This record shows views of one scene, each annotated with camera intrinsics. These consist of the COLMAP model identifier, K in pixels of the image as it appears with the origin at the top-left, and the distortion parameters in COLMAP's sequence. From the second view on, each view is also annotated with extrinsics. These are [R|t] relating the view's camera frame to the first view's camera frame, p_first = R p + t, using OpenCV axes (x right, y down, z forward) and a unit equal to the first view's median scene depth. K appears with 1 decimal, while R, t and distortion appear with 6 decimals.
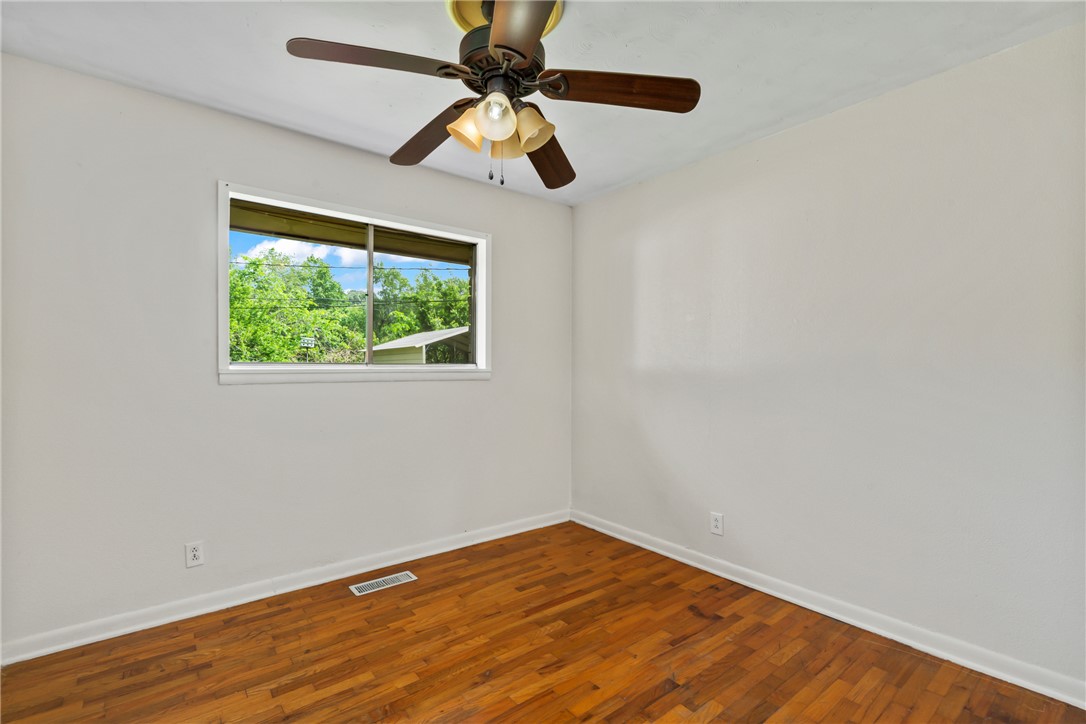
lens RADIAL K [[492.7, 0, 540.6], [0, 492.7, 365.2], [0, 0, 1]] dist [-0.001226, -0.000182]
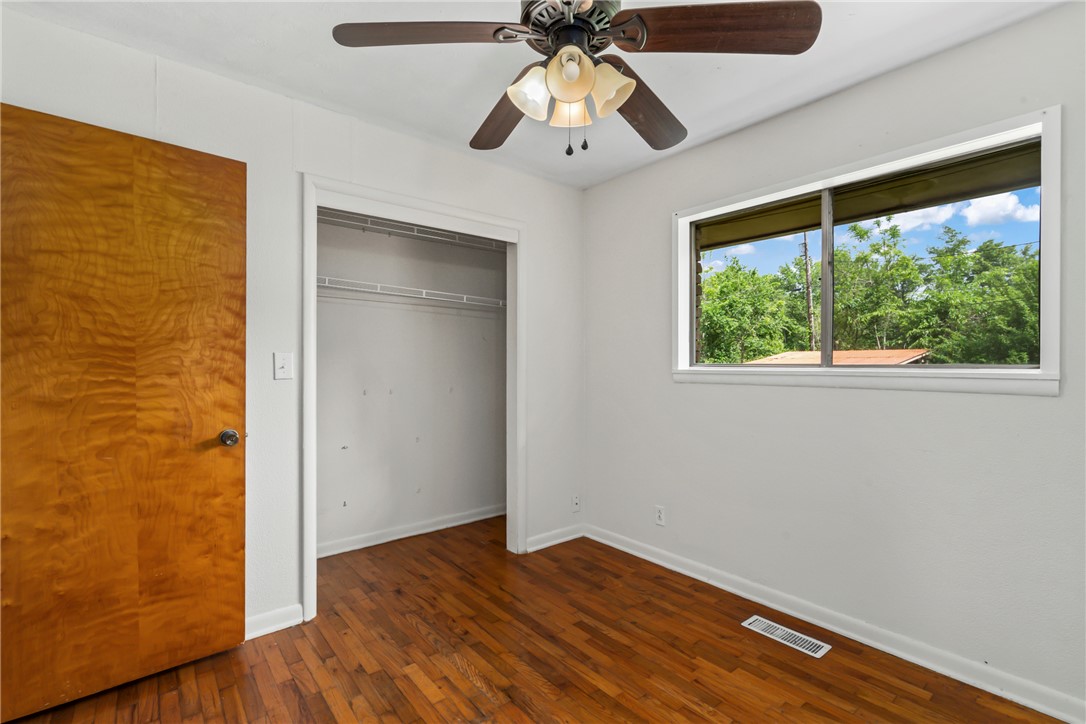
lens RADIAL K [[492.7, 0, 540.6], [0, 492.7, 365.2], [0, 0, 1]] dist [-0.001226, -0.000182]
pose [[0.023768, 0.001240, -0.999717, 0.576902], [-0.007097, 0.999974, 0.001072, -0.000973], [0.999692, 0.007069, 0.023777, 0.689910]]
